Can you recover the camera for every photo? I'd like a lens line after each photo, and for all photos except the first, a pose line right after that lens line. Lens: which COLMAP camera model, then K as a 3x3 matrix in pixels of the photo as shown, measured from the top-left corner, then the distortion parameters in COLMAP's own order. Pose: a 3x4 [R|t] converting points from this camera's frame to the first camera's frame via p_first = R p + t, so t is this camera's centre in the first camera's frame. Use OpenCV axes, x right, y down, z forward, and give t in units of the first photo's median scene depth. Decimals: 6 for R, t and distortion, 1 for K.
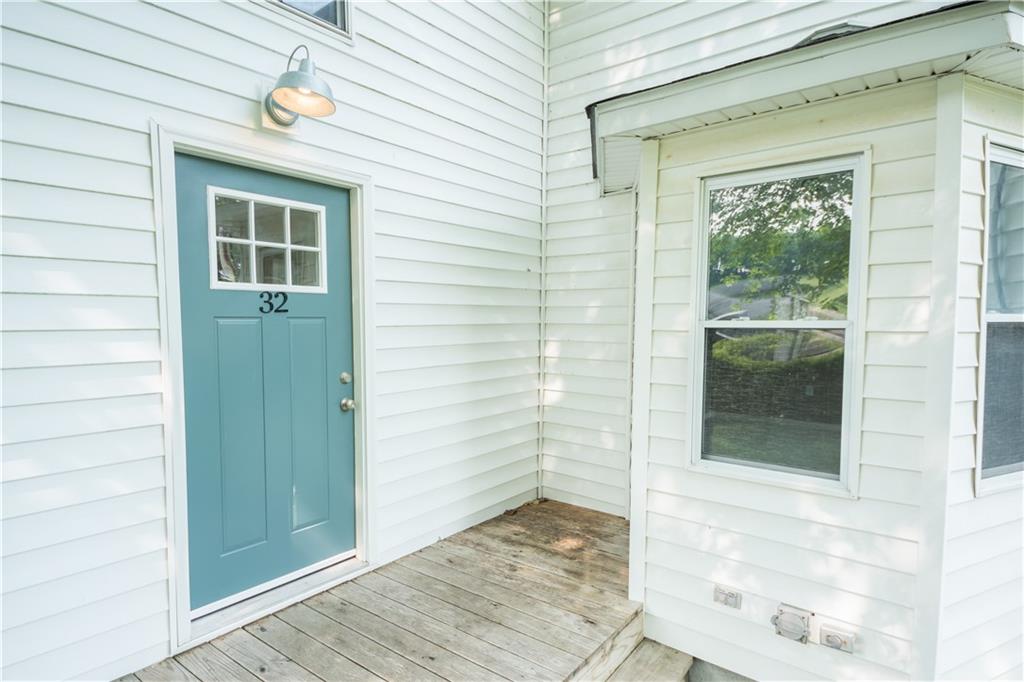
lens RADIAL K [[569.3, 0, 515.8], [0, 569.3, 349.8], [0, 0, 1]] dist [0.004774, 0.000157]
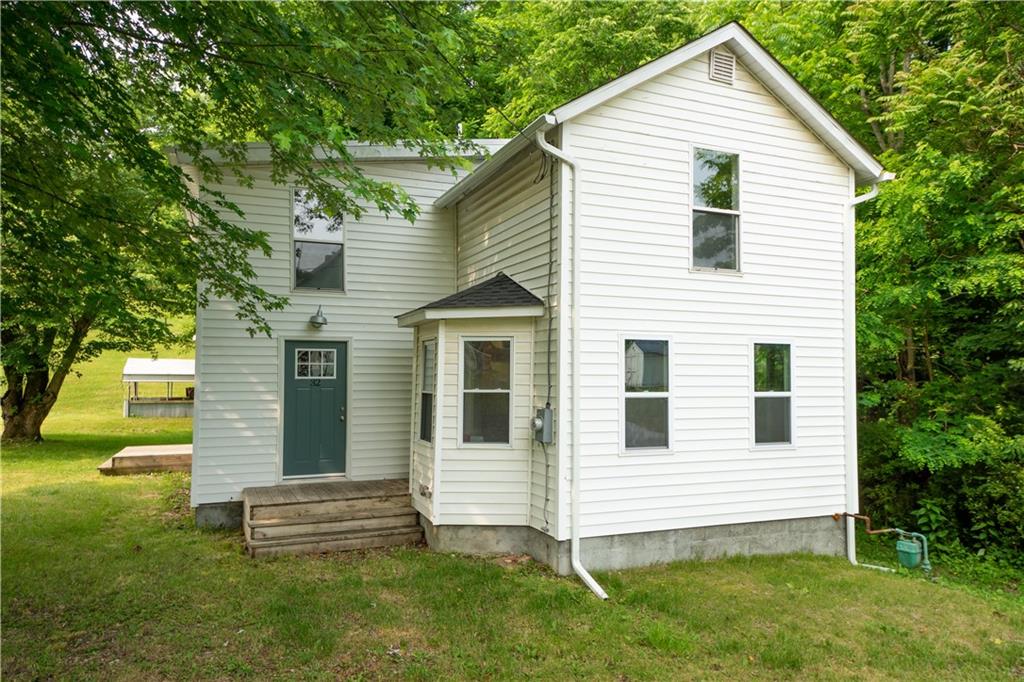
lens RADIAL K [[675.0, 0, 514.8], [0, 675.0, 344.8], [0, 0, 1]] dist [0.031098, 0.019385]
pose [[0.882638, -0.019256, -0.469660, 2.228683], [-0.028462, 0.995138, -0.094290, 0.027342], [0.469192, 0.096591, 0.877798, -1.710072]]
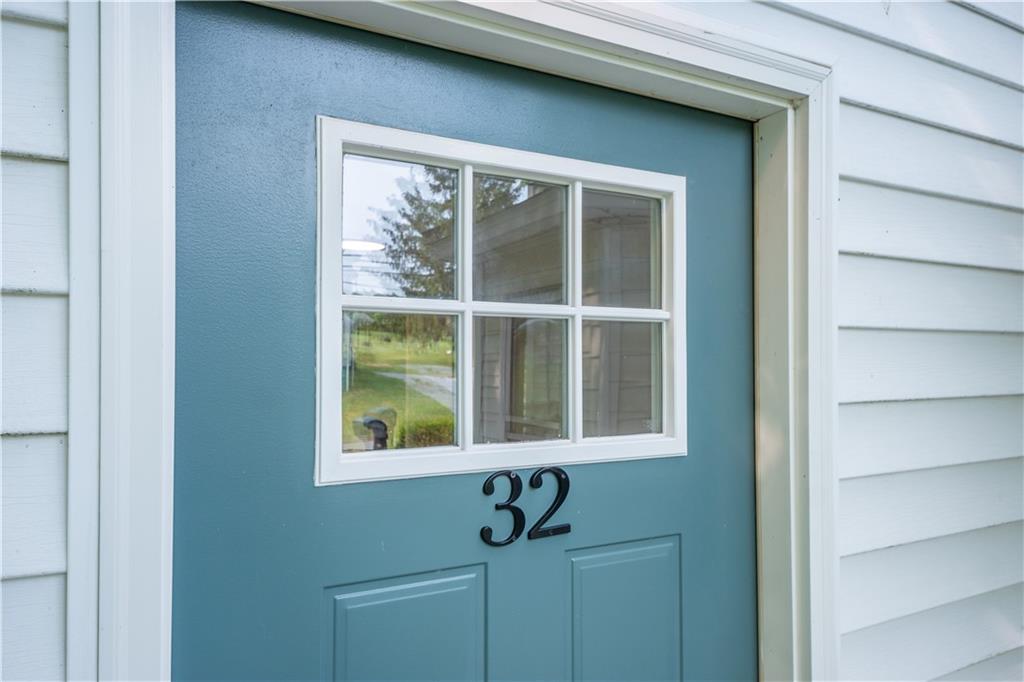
lens RADIAL K [[675.0, 0, 512.1], [0, 675.0, 343.9], [0, 0, 1]] dist [0.031098, 0.019385]
pose [[0.912047, -0.000203, -0.410085, -0.287606], [-0.030048, 0.997279, -0.067321, -0.141277], [0.408983, 0.073722, 0.909559, 0.671826]]
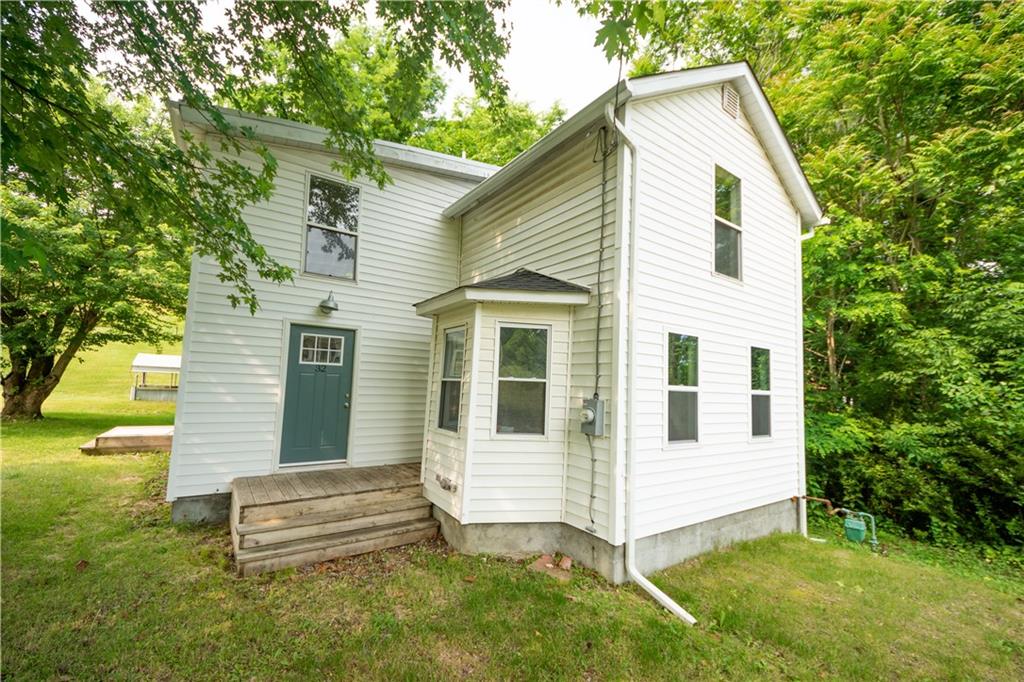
lens RADIAL K [[411.4, 0, 512.1], [0, 411.4, 347.4], [0, 0, 1]] dist [0.010996, -0.004533]
pose [[0.959112, 0.009810, -0.282855, 1.182829], [-0.052324, 0.988318, -0.143145, 0.068532], [0.278146, 0.152092, 0.948421, -0.832449]]
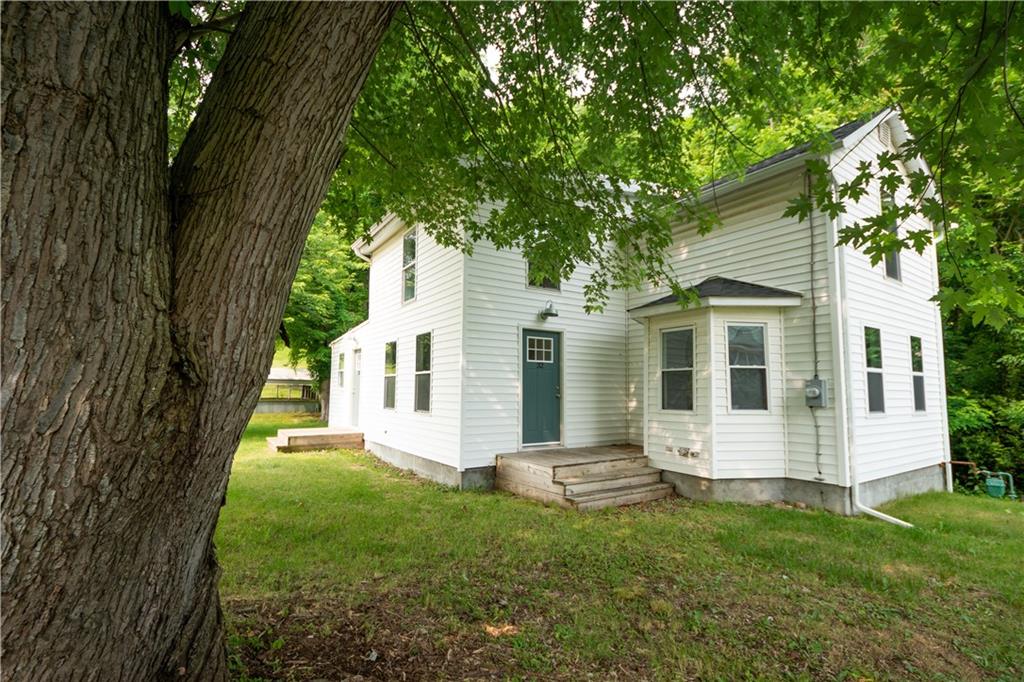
lens RADIAL K [[460.8, 0, 511.4], [0, 460.8, 353.6], [0, 0, 1]] dist [0.005318, -0.004285]
pose [[0.956272, -0.016538, -0.292012, 0.260804], [-0.024308, 0.990452, -0.135699, 0.244870], [0.291468, 0.136863, 0.946739, -1.848602]]
